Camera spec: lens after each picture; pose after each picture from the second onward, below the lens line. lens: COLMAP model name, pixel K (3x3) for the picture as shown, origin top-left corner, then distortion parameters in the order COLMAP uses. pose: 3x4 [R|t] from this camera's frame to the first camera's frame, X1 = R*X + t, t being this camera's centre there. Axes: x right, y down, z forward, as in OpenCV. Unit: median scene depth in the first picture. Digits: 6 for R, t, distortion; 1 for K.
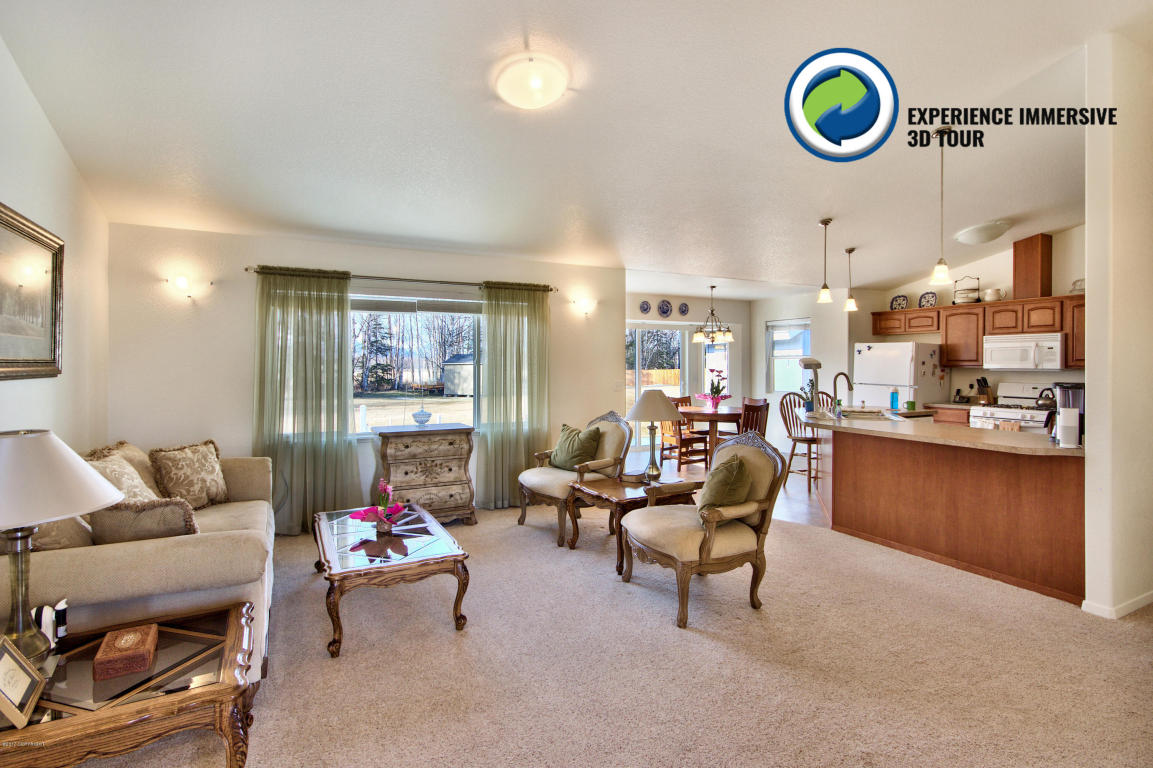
lens RADIAL K [[588.8, 0, 568.7], [0, 588.8, 364.9], [0, 0, 1]] dist [0.000881, 0.016355]
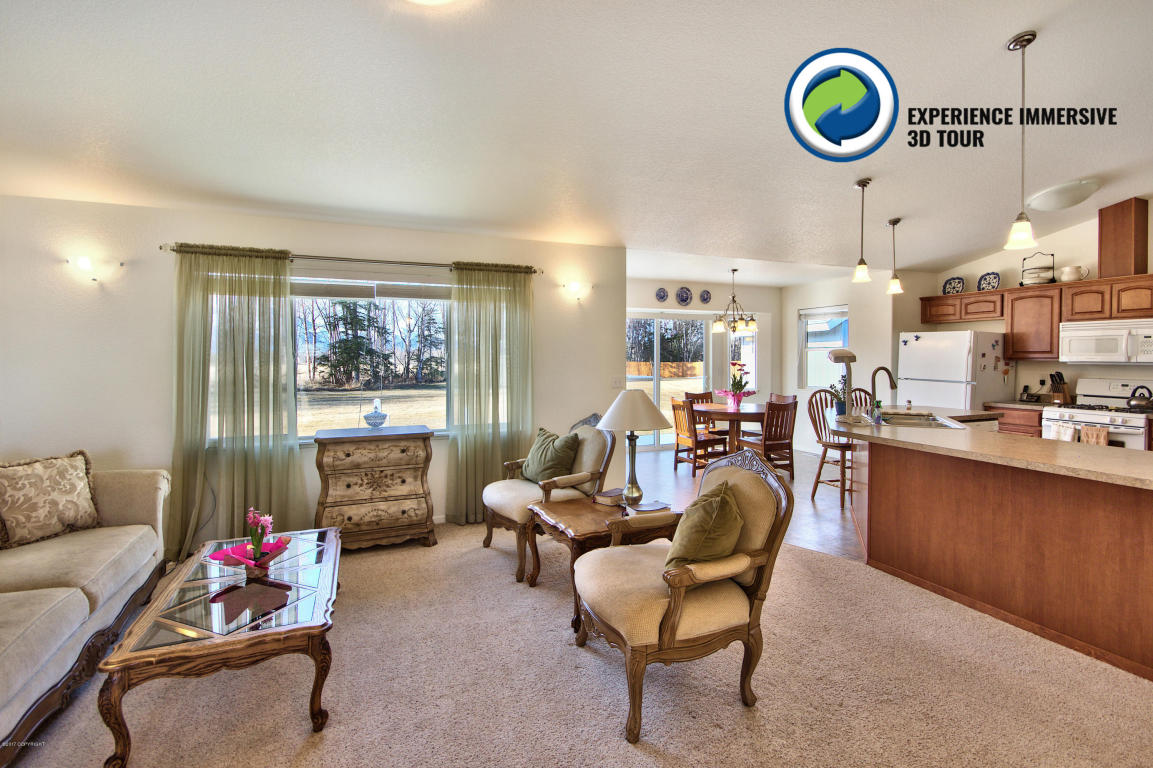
lens RADIAL K [[554.7, 0, 573.4], [0, 554.7, 365.0], [0, 0, 1]] dist [0.013747, -0.006639]
pose [[0.996797, -0.000110, -0.079976, 0.090037], [0.001257, 0.999897, 0.014285, -0.001463], [0.079967, -0.014340, 0.996694, 0.180391]]
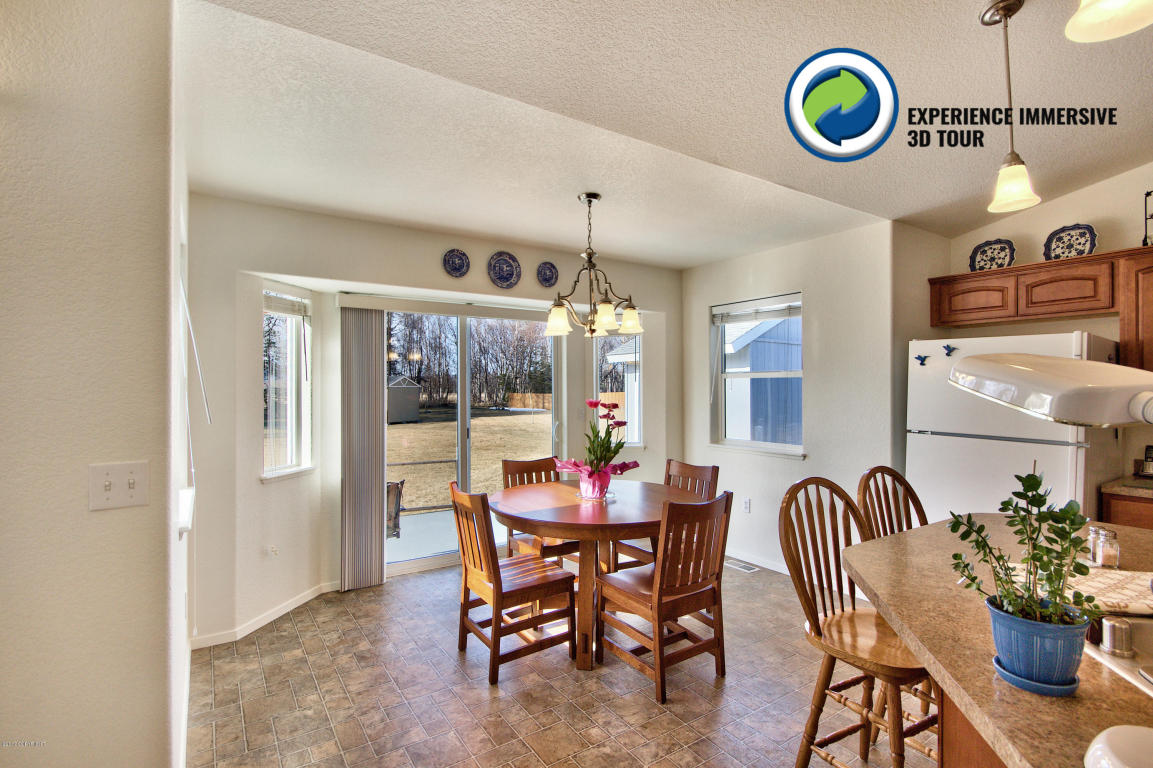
lens RADIAL K [[566.2, 0, 578.6], [0, 566.2, 393.1], [0, 0, 1]] dist [-0.002510, -0.001235]
pose [[0.992441, -0.002356, 0.122699, 0.246515], [0.001247, 0.999958, 0.009111, -0.002006], [-0.122715, -0.008889, 0.992402, 0.808765]]
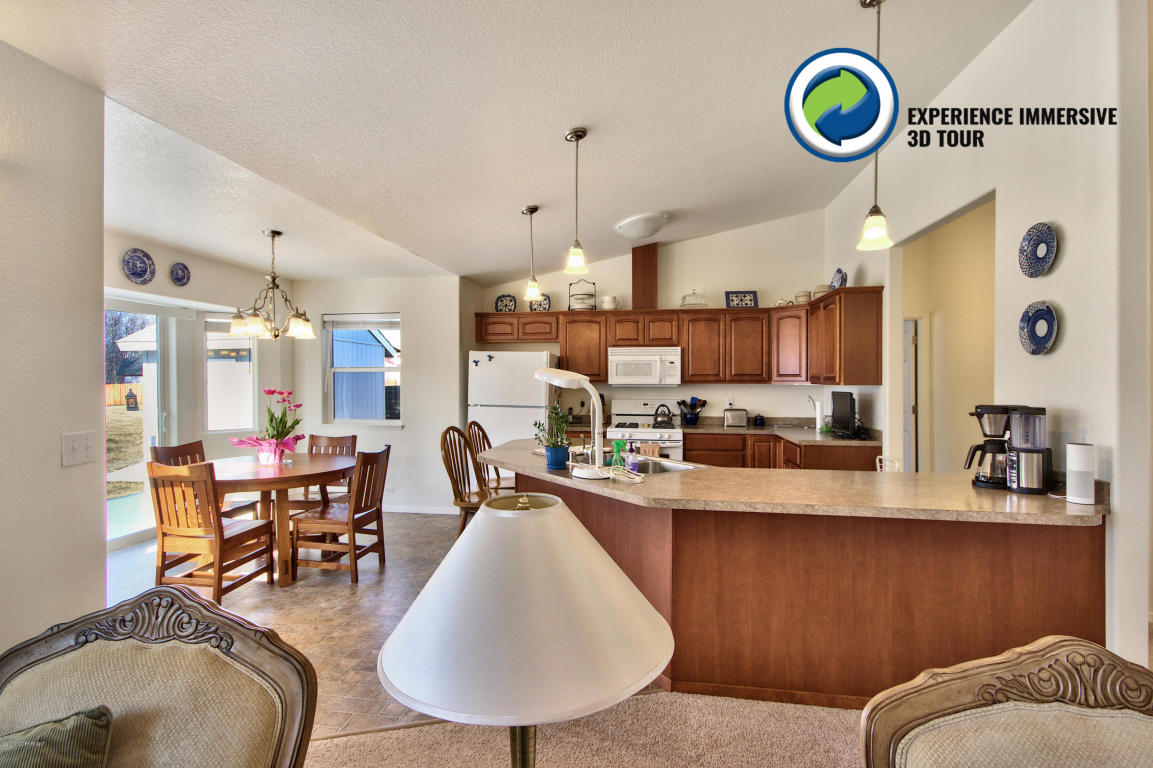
lens RADIAL K [[558.5, 0, 585.7], [0, 558.5, 382.6], [0, 0, 1]] dist [0.002471, 0.000488]
pose [[0.573628, -0.006042, 0.819094, -0.009222], [0.000554, 0.999975, 0.006988, -0.002480], [-0.819116, -0.003555, 0.573617, 0.635142]]
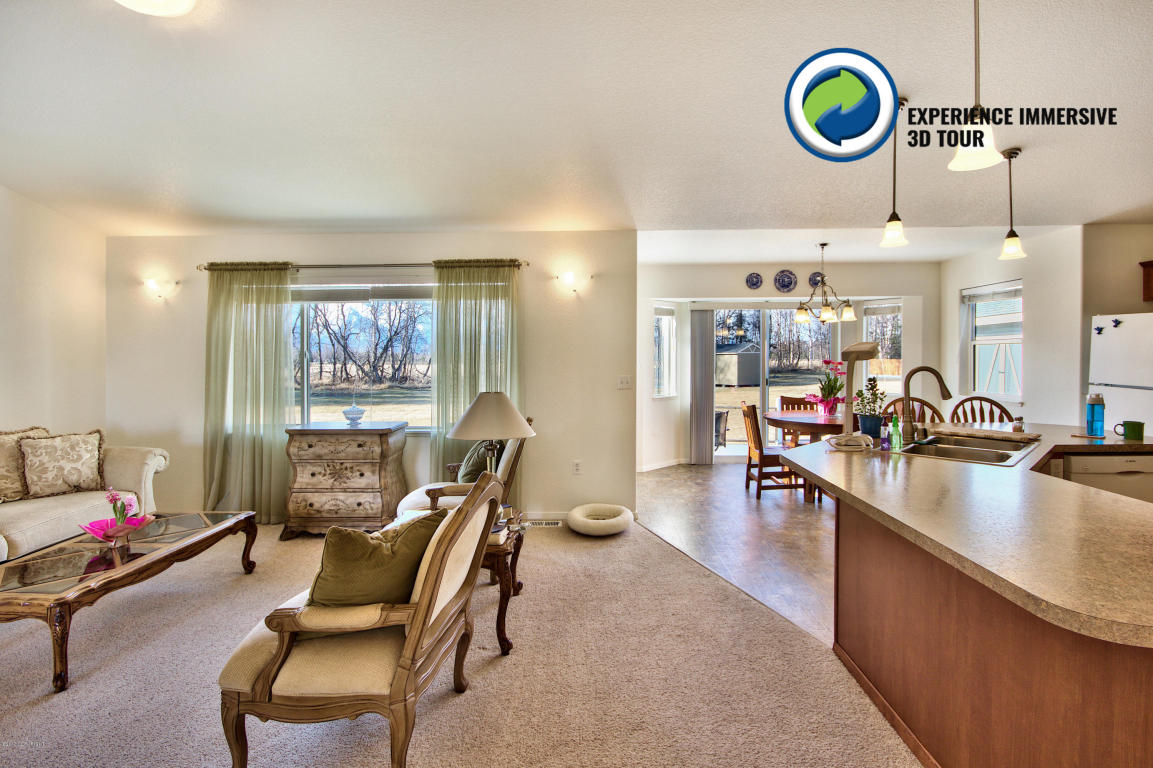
lens RADIAL K [[552.8, 0, 569.2], [0, 552.8, 362.6], [0, 0, 1]] dist [0.000817, -0.000488]
pose [[0.874712, 0.001008, -0.484643, 0.394472], [0.005963, 0.999900, 0.012841, -0.000313], [0.484607, -0.014122, 0.874618, 0.348417]]
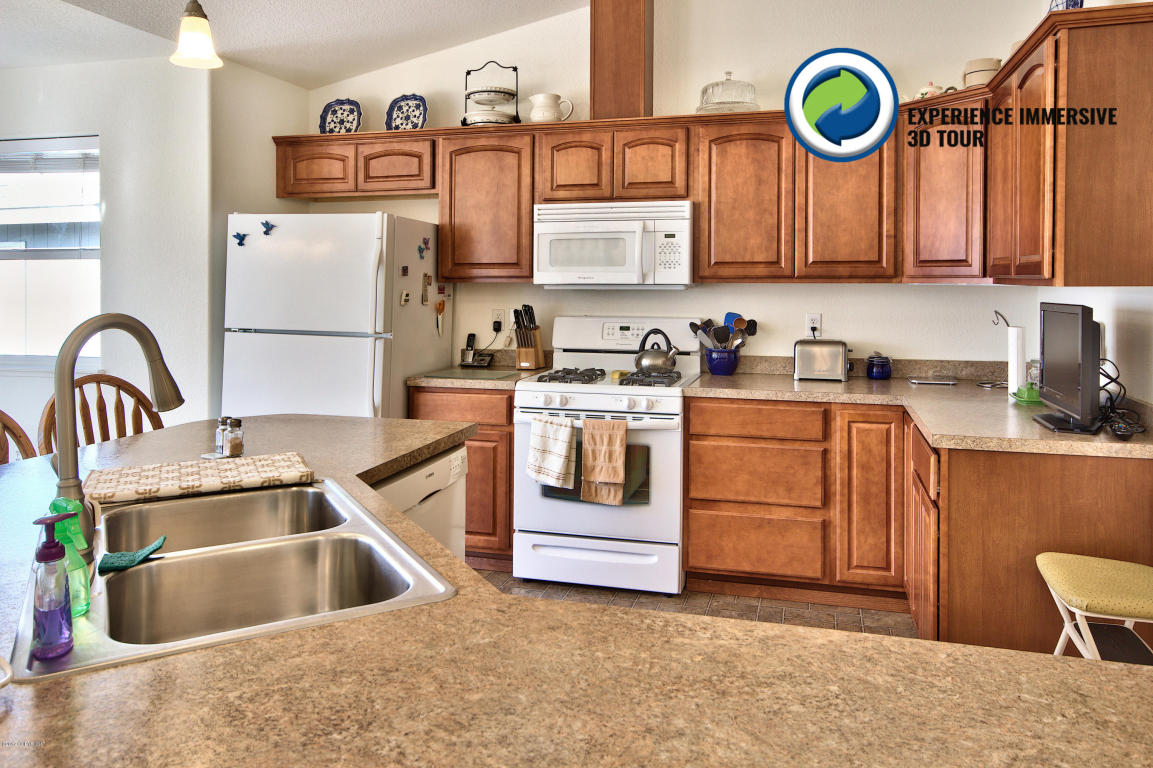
lens RADIAL K [[845.4, 0, 596.5], [0, 845.4, 282.0], [0, 0, 1]] dist [0.014044, 0.001221]
pose [[0.672912, -0.006971, 0.739690, 0.349234], [0.003152, 0.999974, 0.006557, 0.000891], [-0.739716, -0.002081, 0.672916, 0.671862]]
